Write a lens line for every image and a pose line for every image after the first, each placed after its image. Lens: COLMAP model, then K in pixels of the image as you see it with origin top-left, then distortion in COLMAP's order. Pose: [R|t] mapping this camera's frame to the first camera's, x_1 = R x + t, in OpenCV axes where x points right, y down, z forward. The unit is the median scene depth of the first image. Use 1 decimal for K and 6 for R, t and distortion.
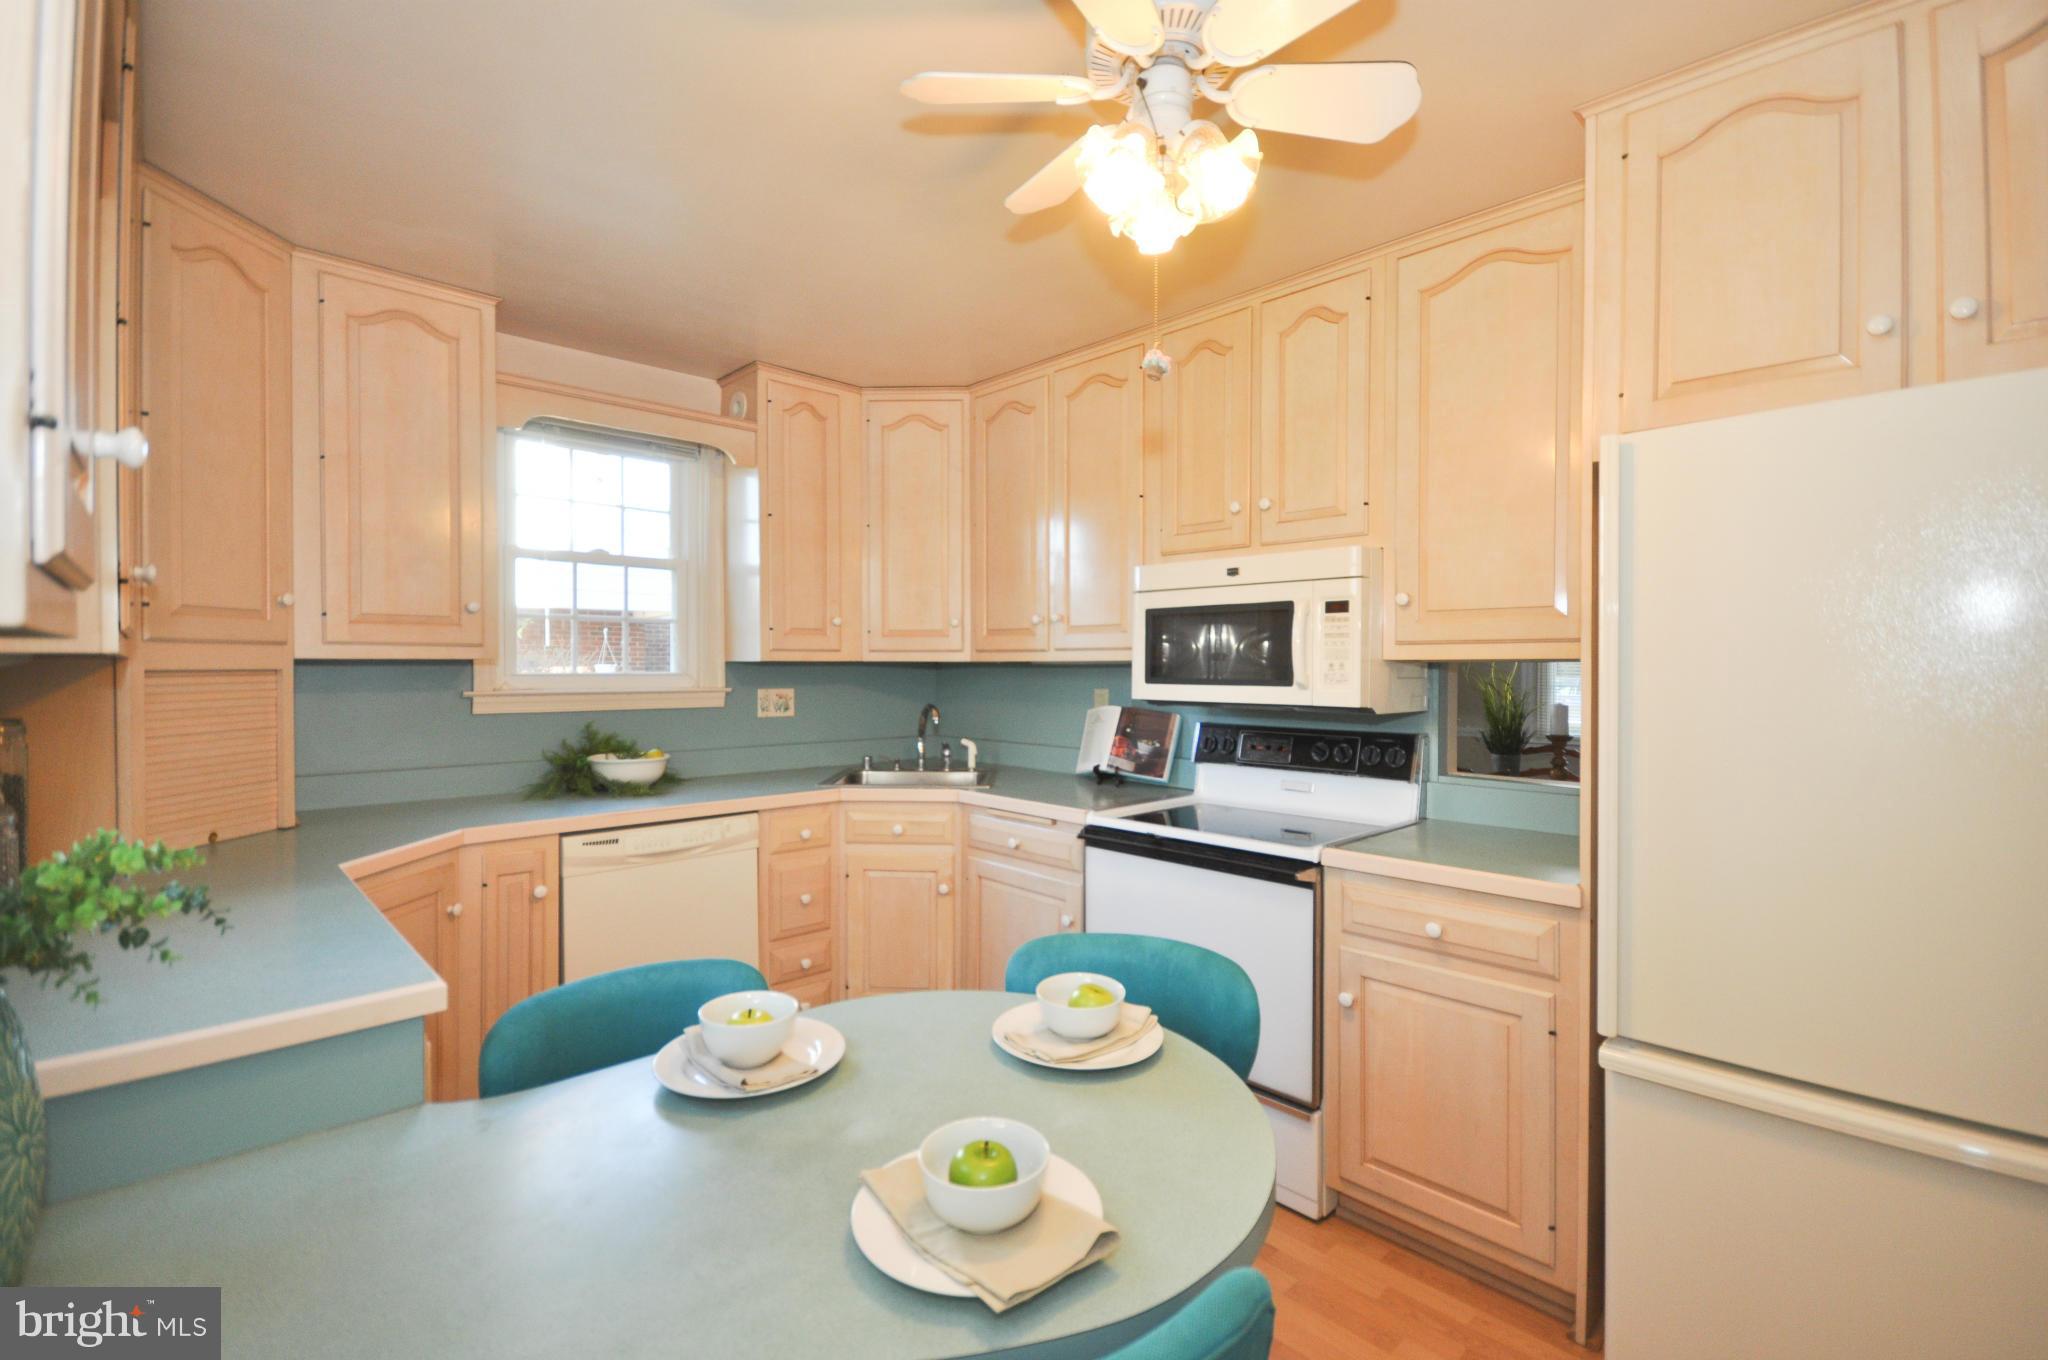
lens RADIAL K [[909.4, 0, 1024.5], [0, 909.4, 671.5], [0, 0, 1]] dist [-0.000128, 0.000089]
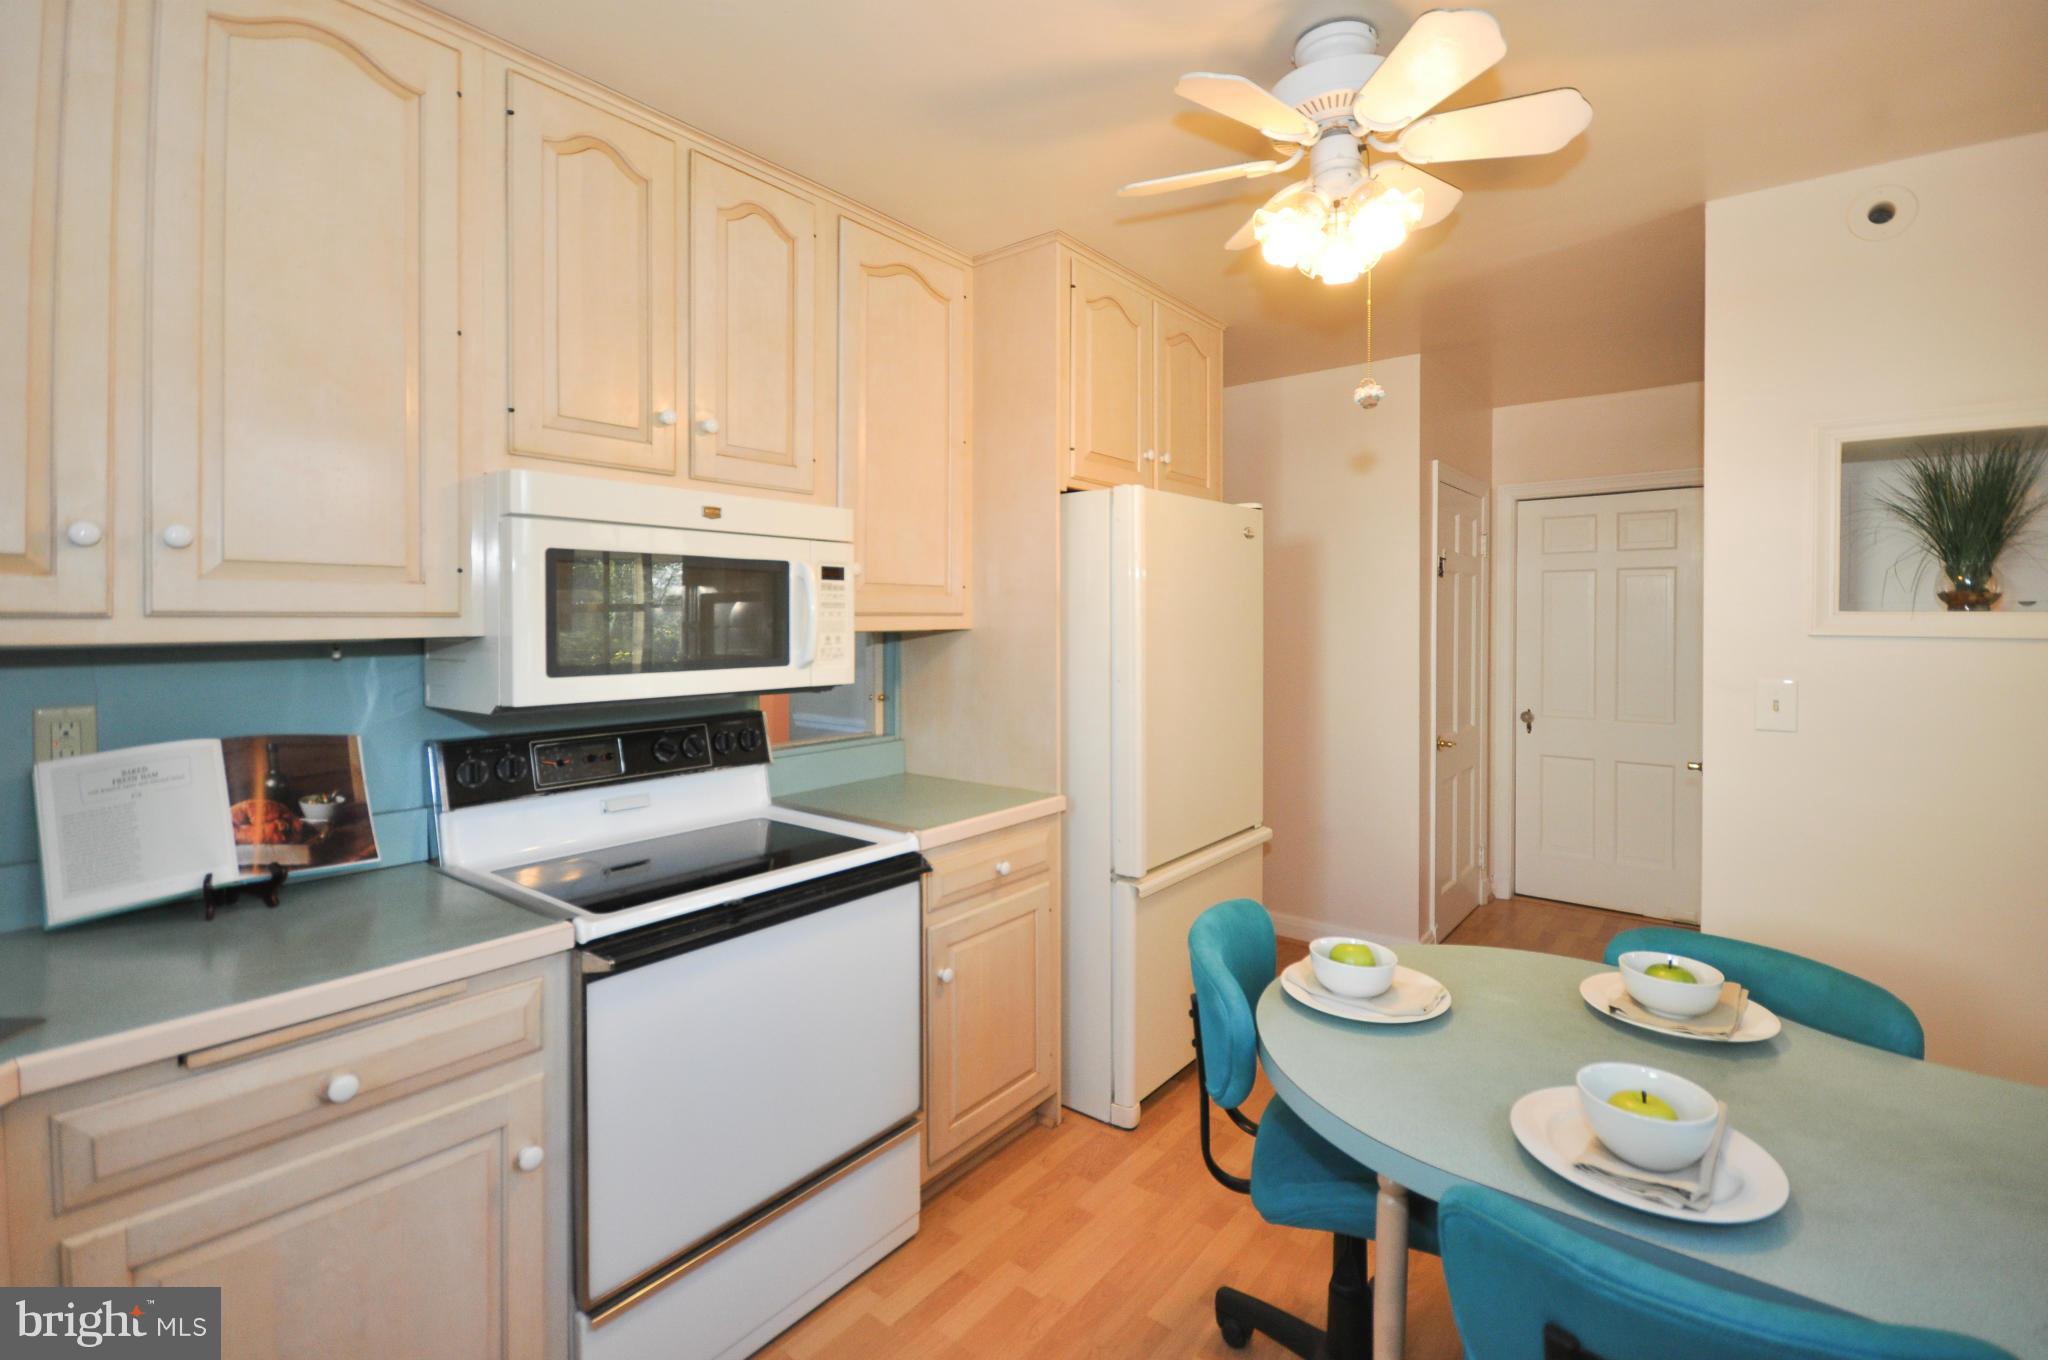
lens RADIAL K [[944.4, 0, 976.1], [0, 944.4, 626.1], [0, 0, 1]] dist [0.001146, -0.009091]
pose [[-0.130963, -0.009764, 0.991339, -0.433060], [0.009487, 0.999893, 0.011102, -0.020432], [-0.991342, 0.010858, -0.130856, 0.712856]]
